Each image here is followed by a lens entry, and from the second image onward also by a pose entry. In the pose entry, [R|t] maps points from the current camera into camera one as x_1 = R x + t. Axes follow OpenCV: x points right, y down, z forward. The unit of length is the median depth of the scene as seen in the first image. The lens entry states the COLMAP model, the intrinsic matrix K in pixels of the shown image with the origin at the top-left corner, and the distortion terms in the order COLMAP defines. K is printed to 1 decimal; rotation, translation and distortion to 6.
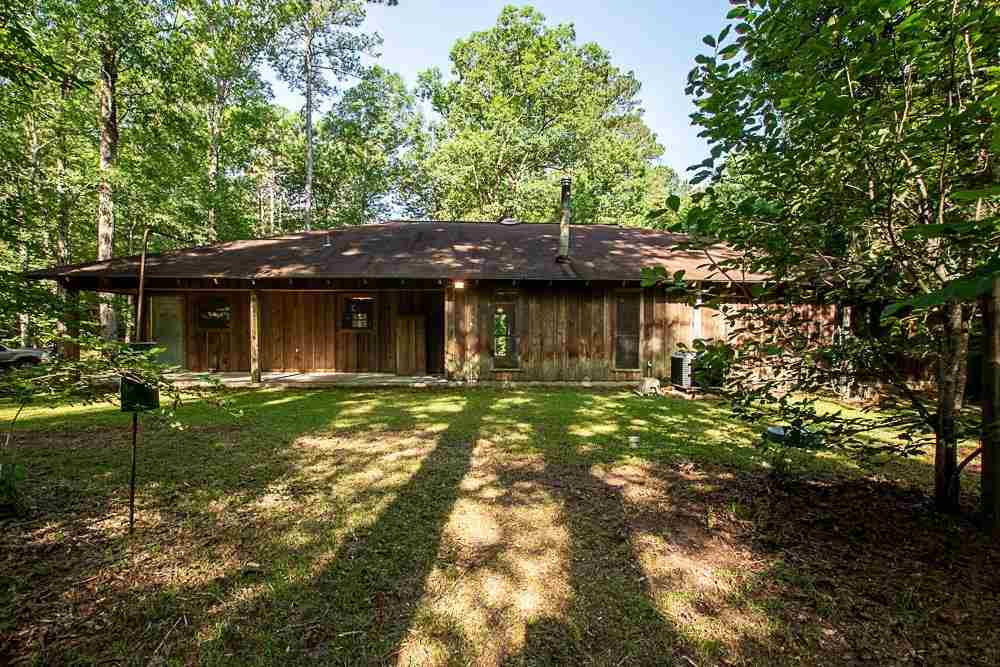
lens RADIAL K [[429.6, 0, 498.6], [0, 429.6, 341.5], [0, 0, 1]] dist [0.003231, 0.000106]
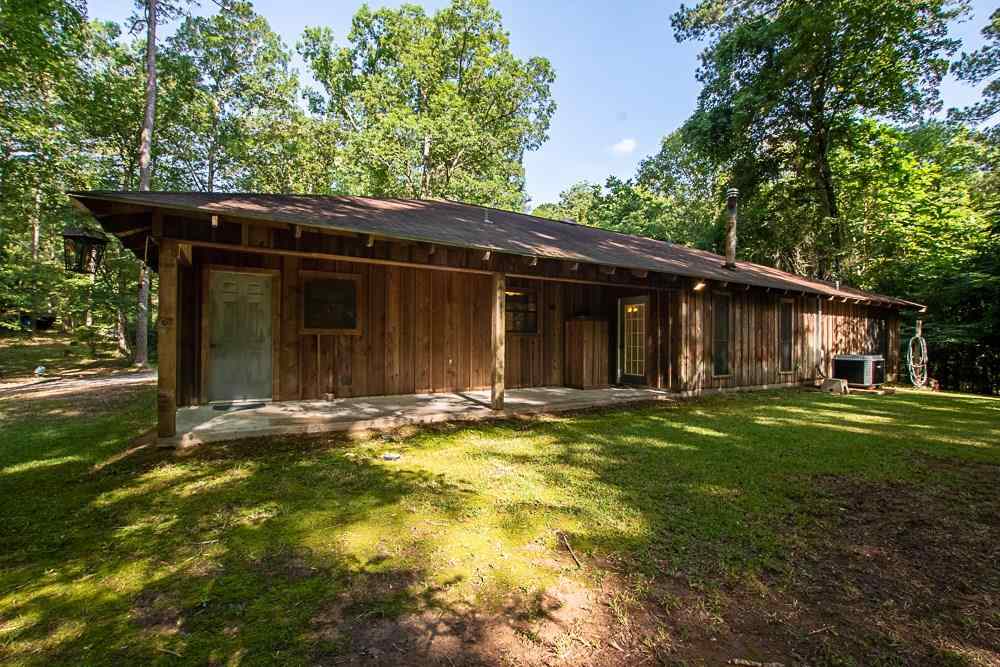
lens RADIAL K [[429.6, 0, 498.6], [0, 429.6, 341.5], [0, 0, 1]] dist [0.003231, 0.000106]
pose [[0.900598, 0.005066, 0.434624, -0.792145], [0.001321, 0.999896, -0.014393, -0.002268], [-0.434651, 0.013536, 0.900497, 0.351993]]
